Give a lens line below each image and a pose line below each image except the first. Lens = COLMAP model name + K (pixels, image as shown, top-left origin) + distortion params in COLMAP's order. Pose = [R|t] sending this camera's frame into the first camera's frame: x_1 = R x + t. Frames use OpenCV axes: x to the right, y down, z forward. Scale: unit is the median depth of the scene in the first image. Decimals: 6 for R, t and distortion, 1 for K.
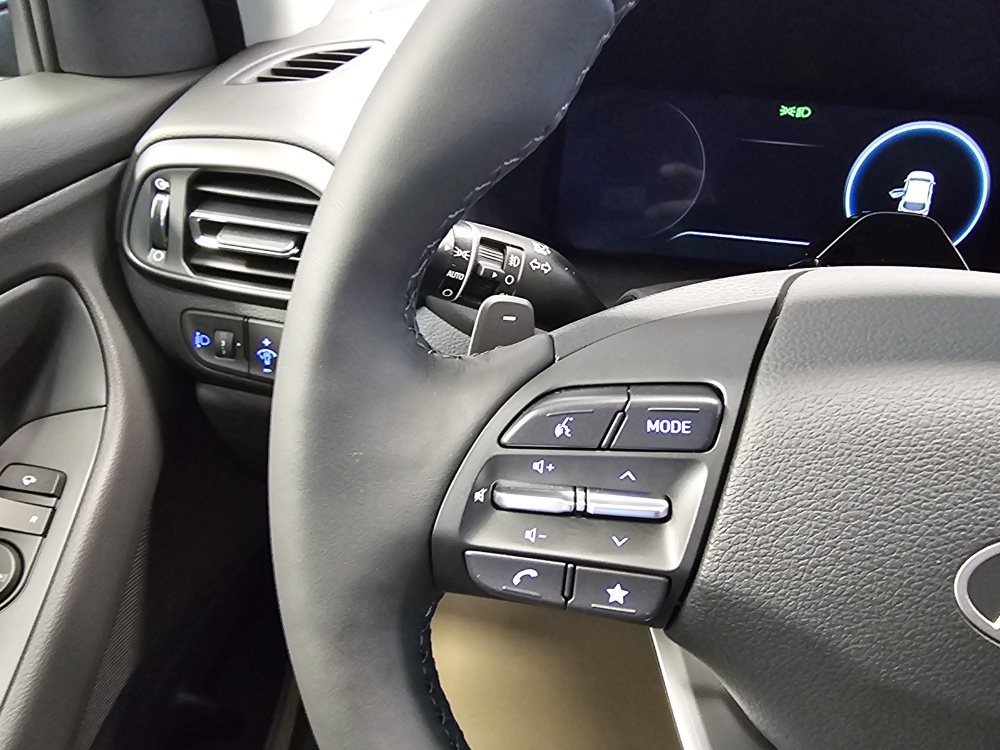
lens RADIAL K [[689.2, 0, 497.0], [0, 689.2, 366.9], [0, 0, 1]] dist [0.001047, -0.001838]
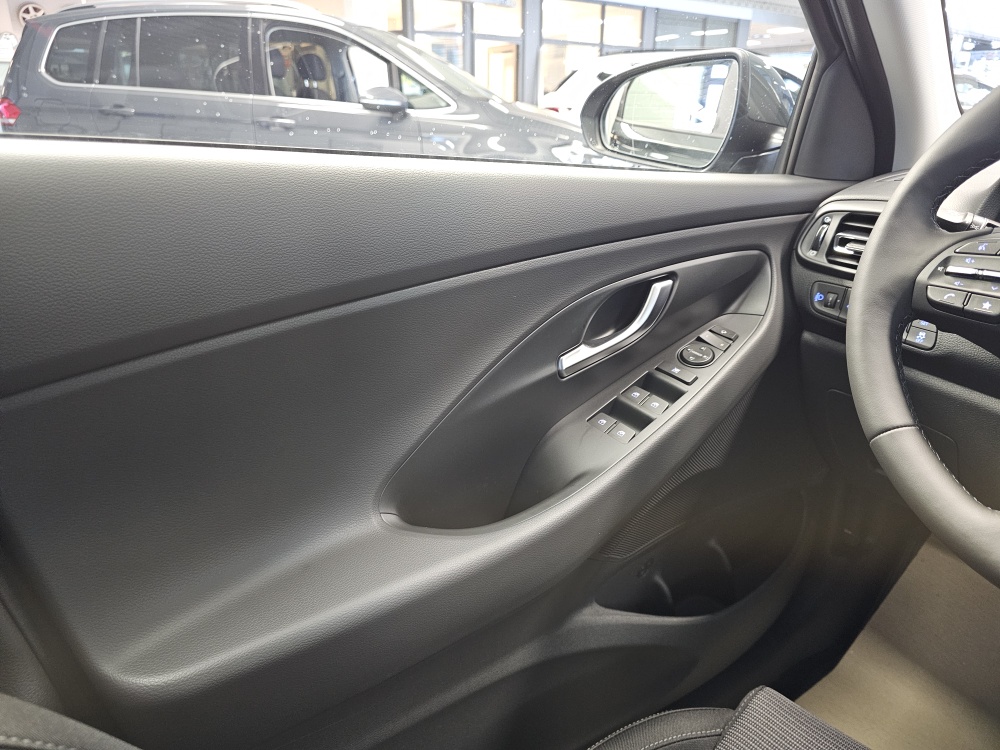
lens RADIAL K [[683.8, 0, 499.6], [0, 683.8, 372.7], [0, 0, 1]] dist [0.047941, -0.054518]
pose [[0.684604, 0.208942, -0.698327, 0.377003], [-0.376950, 0.921468, -0.093836, 0.716615], [0.623880, 0.327475, 0.709601, -0.921372]]
